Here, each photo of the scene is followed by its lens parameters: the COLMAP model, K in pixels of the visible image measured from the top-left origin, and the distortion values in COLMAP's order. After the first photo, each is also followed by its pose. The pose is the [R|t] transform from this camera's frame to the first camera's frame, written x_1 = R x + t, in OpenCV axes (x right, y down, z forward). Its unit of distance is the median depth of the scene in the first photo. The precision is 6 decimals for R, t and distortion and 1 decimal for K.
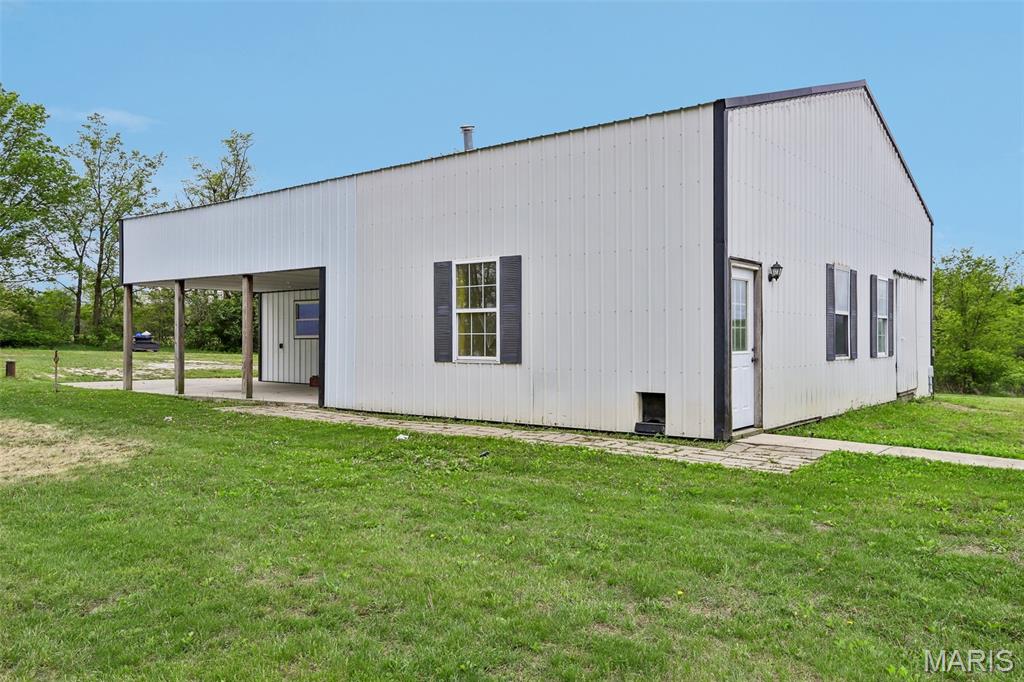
lens RADIAL K [[804.2, 0, 511.6], [0, 804.2, 339.2], [0, 0, 1]] dist [0.070966, 0.001077]
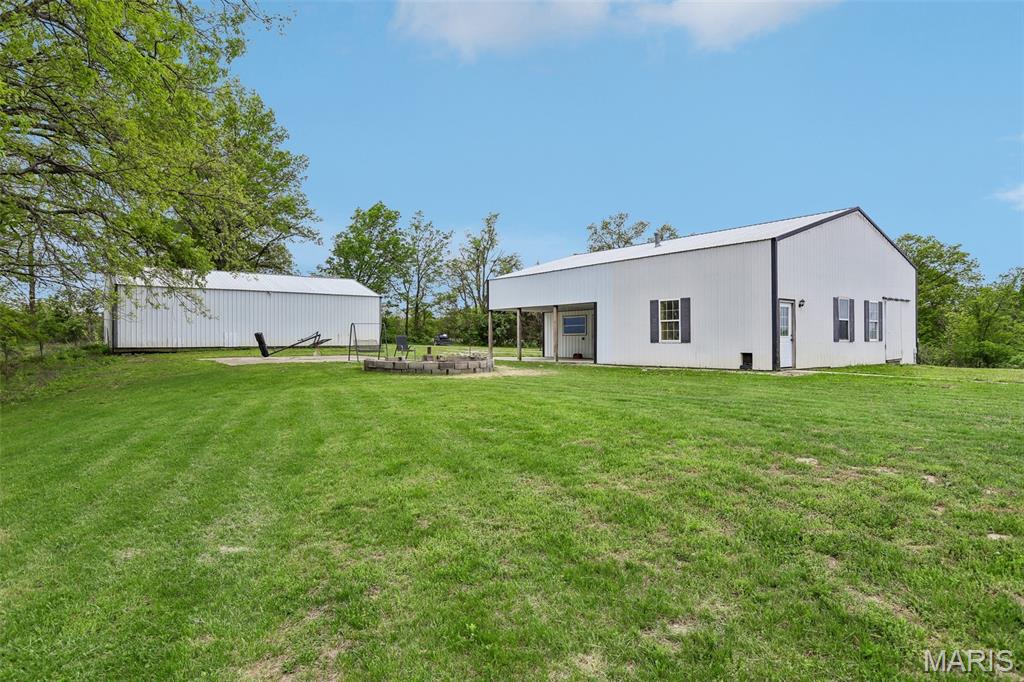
lens RADIAL K [[591.1, 0, 506.9], [0, 591.1, 339.1], [0, 0, 1]] dist [-0.009387, 0.001142]
pose [[0.970560, -0.005293, -0.240802, -0.089262], [0.004838, 0.999985, -0.002481, 0.020243], [0.240811, 0.001243, 0.970571, -0.796684]]
